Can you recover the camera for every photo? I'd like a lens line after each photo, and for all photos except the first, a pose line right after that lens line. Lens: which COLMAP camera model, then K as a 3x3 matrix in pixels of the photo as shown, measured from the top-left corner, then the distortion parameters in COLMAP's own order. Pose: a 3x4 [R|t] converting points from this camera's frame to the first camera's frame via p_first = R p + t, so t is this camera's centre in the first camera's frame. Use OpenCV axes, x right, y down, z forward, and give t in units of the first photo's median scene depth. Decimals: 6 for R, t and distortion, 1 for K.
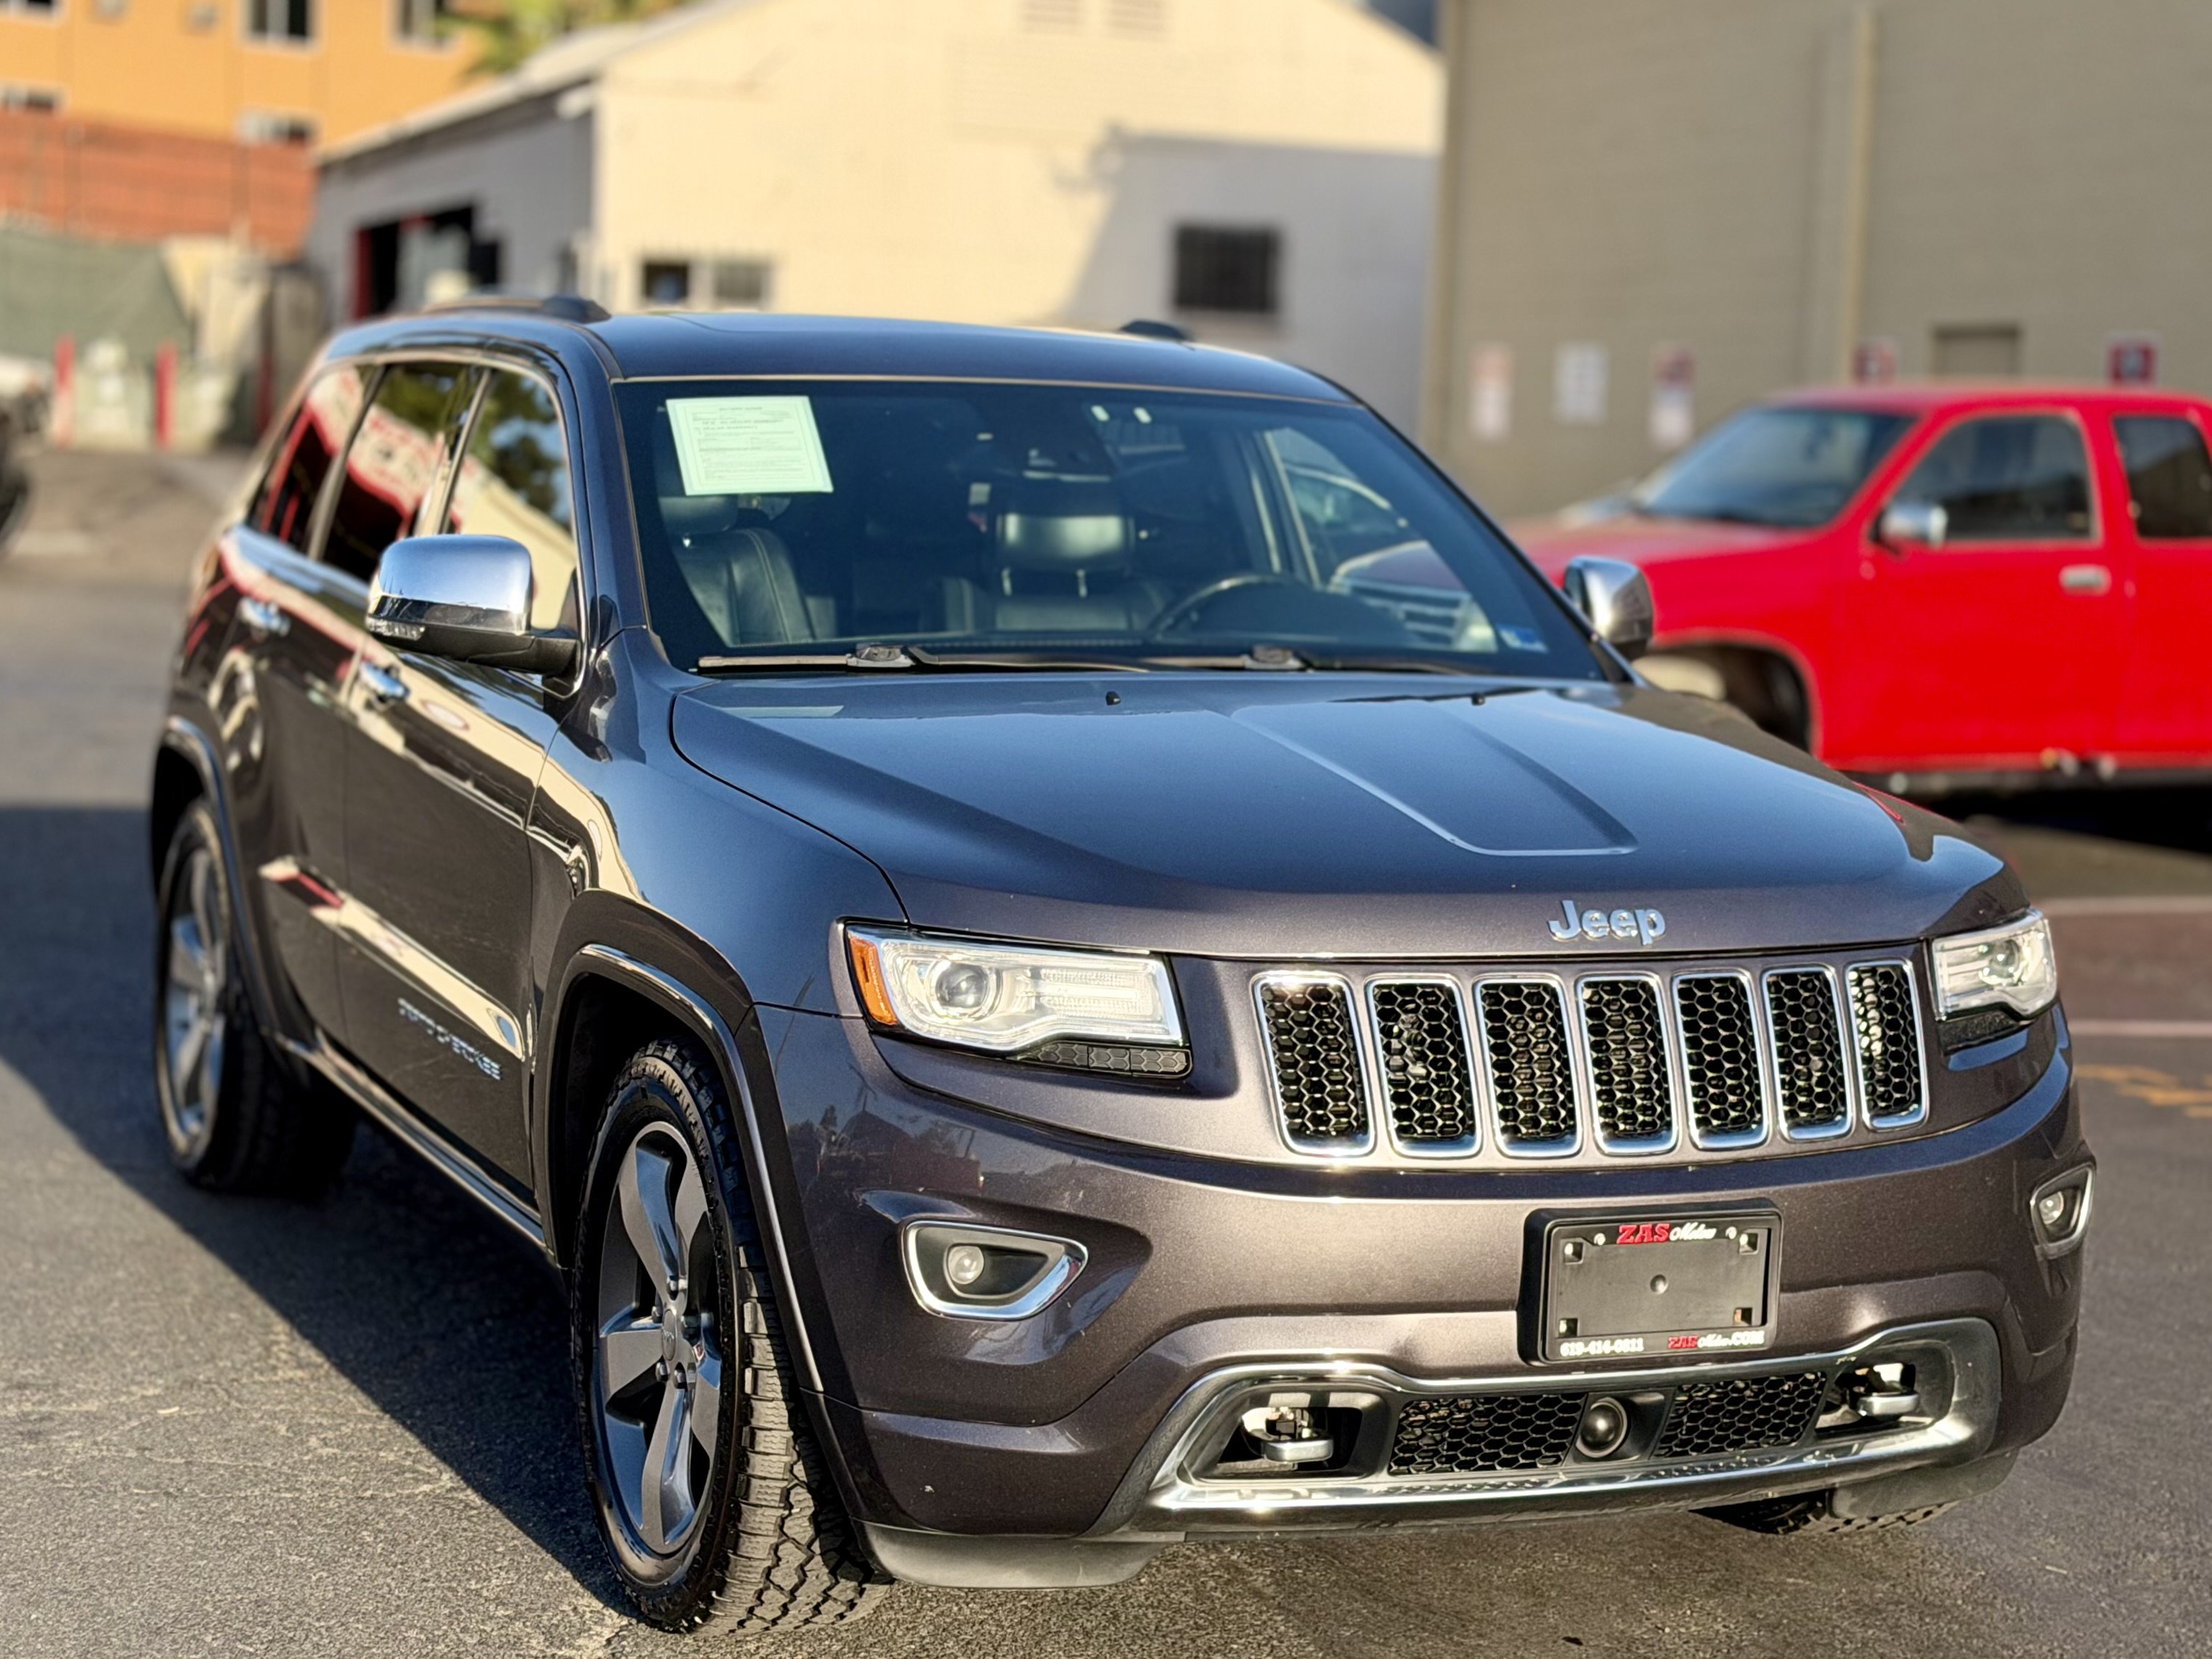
lens RADIAL K [[4122.9, 0, 1162.8], [0, 4122.9, 844.9], [0, 0, 1]] dist [0.091757, 0.000000]
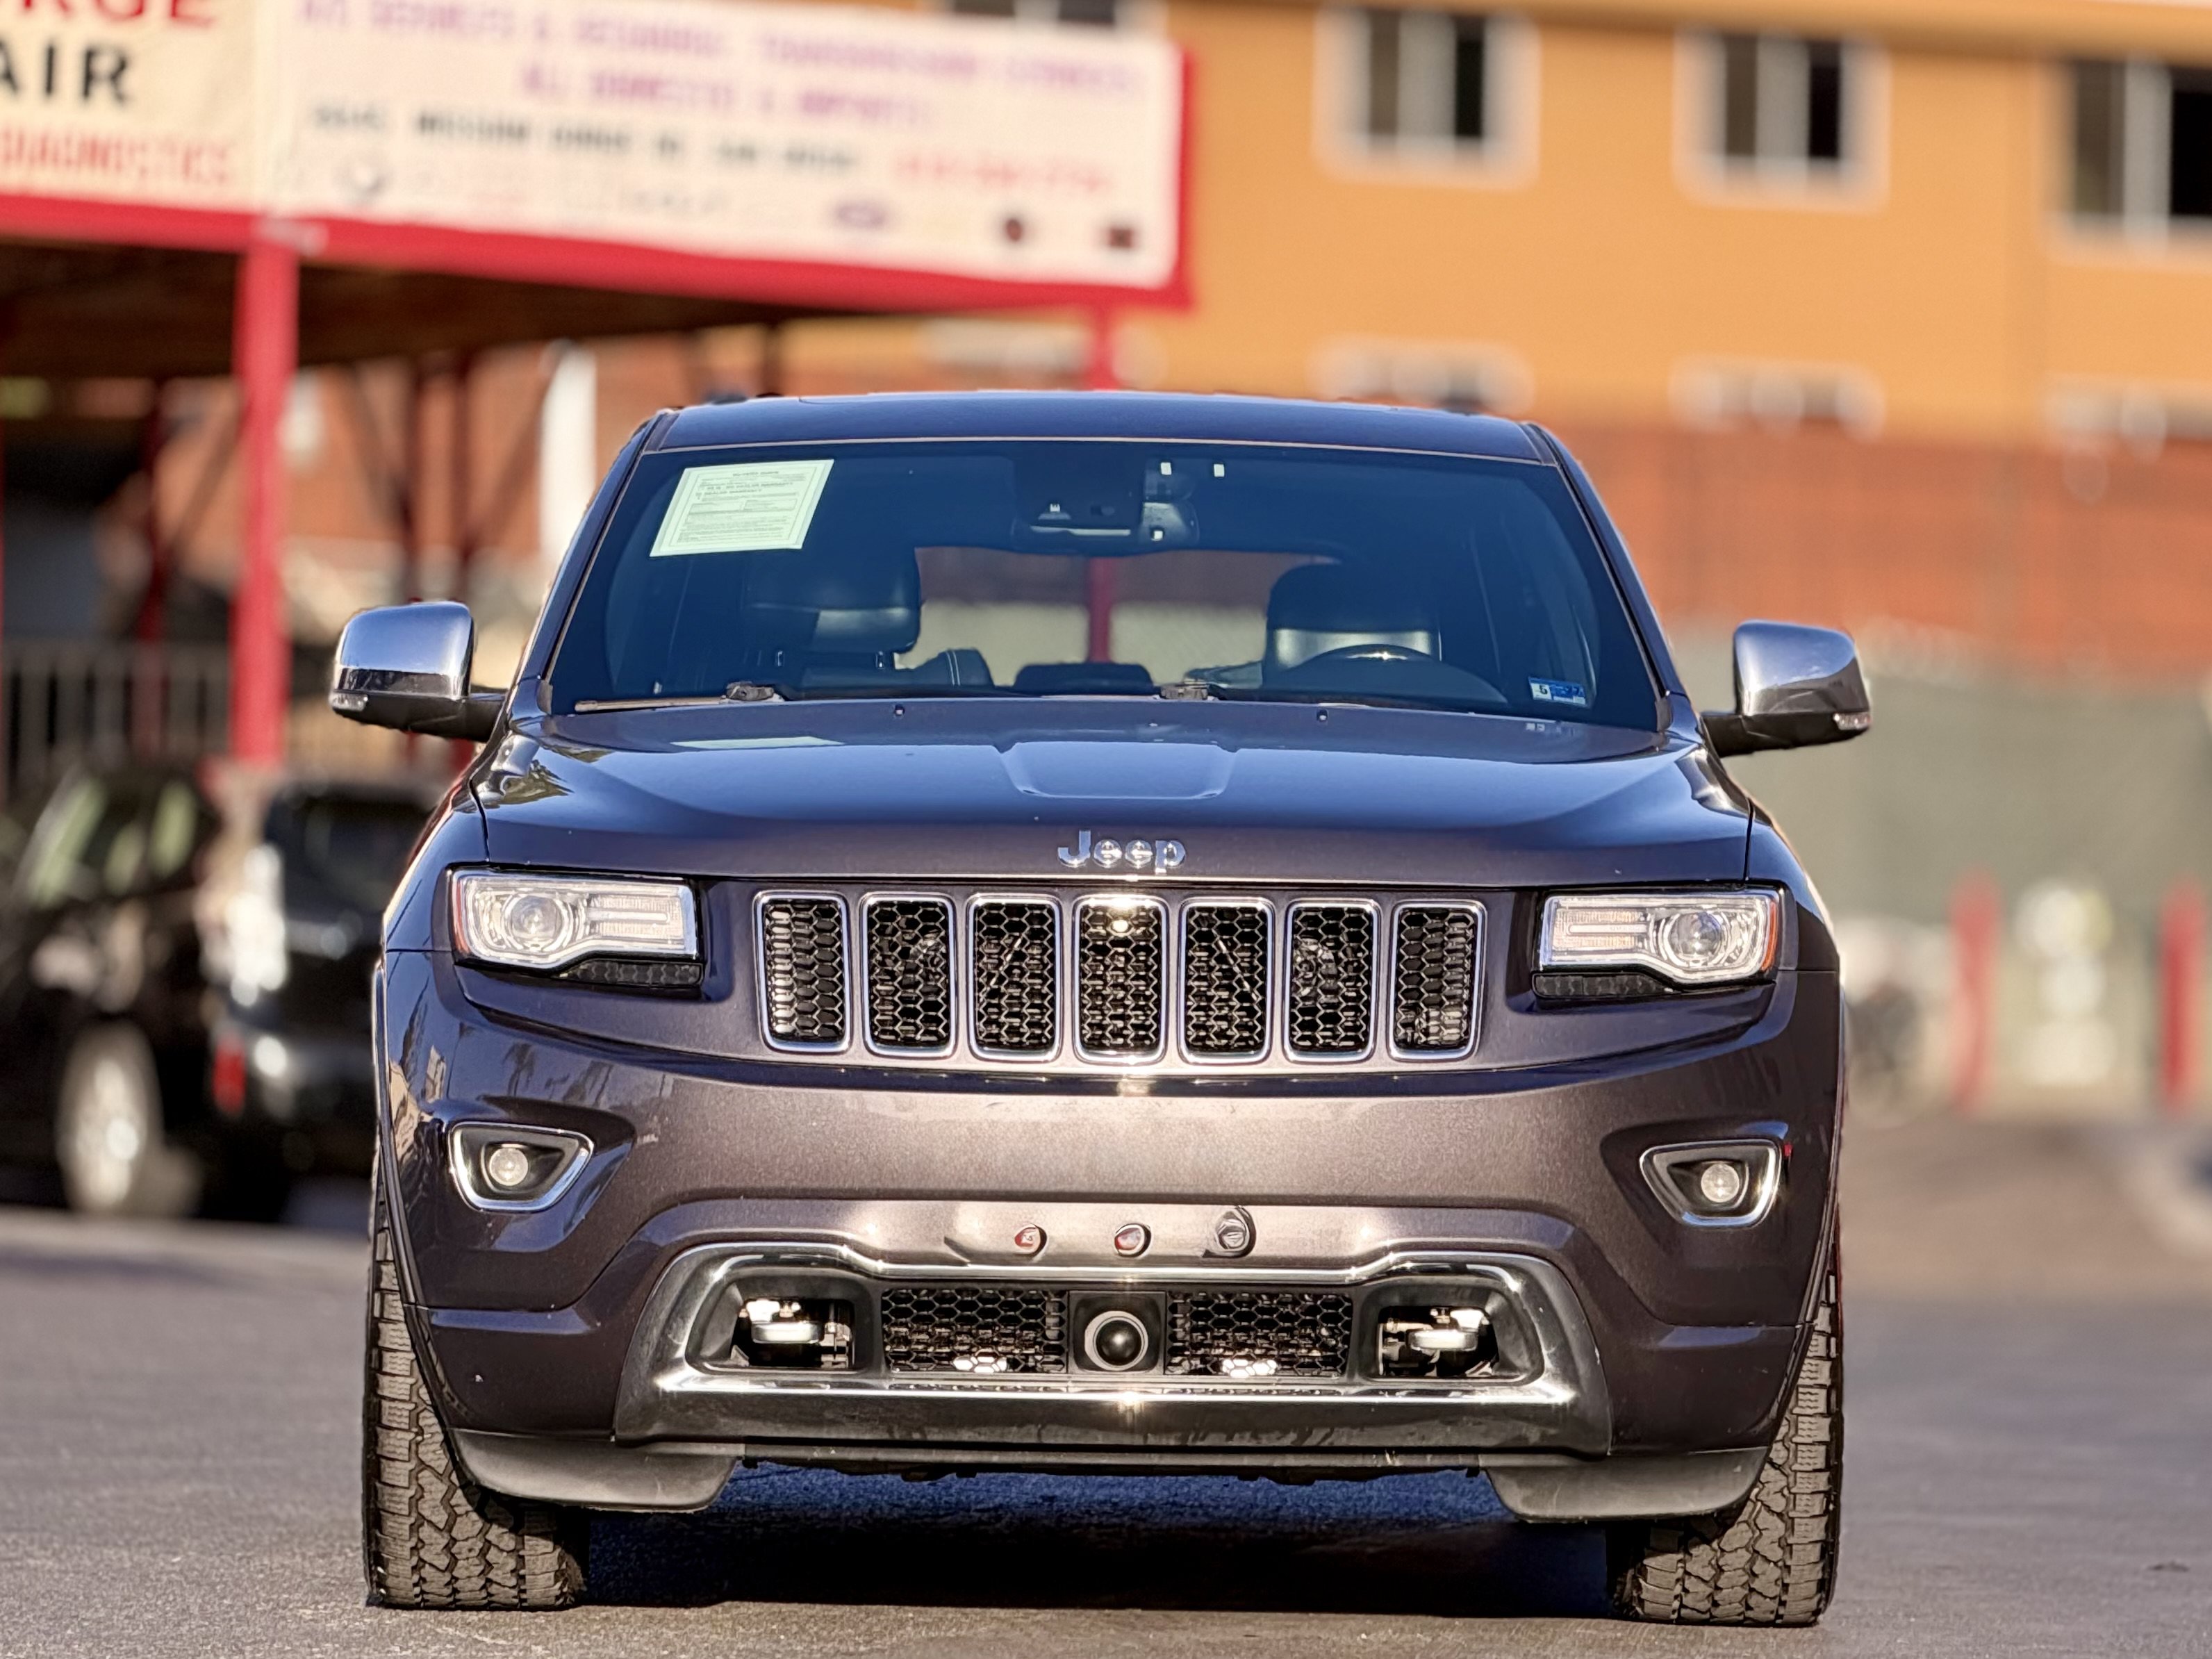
lens RADIAL K [[10806.8, 0, 1105.1], [0, 10806.8, 832.0], [0, 0, 1]] dist [-0.330490, 0.000000]
pose [[0.916668, -0.031272, -0.398424, 1.140992], [-0.025687, 0.990262, -0.136823, 0.370959], [0.398823, 0.135655, 0.906939, -1.408173]]
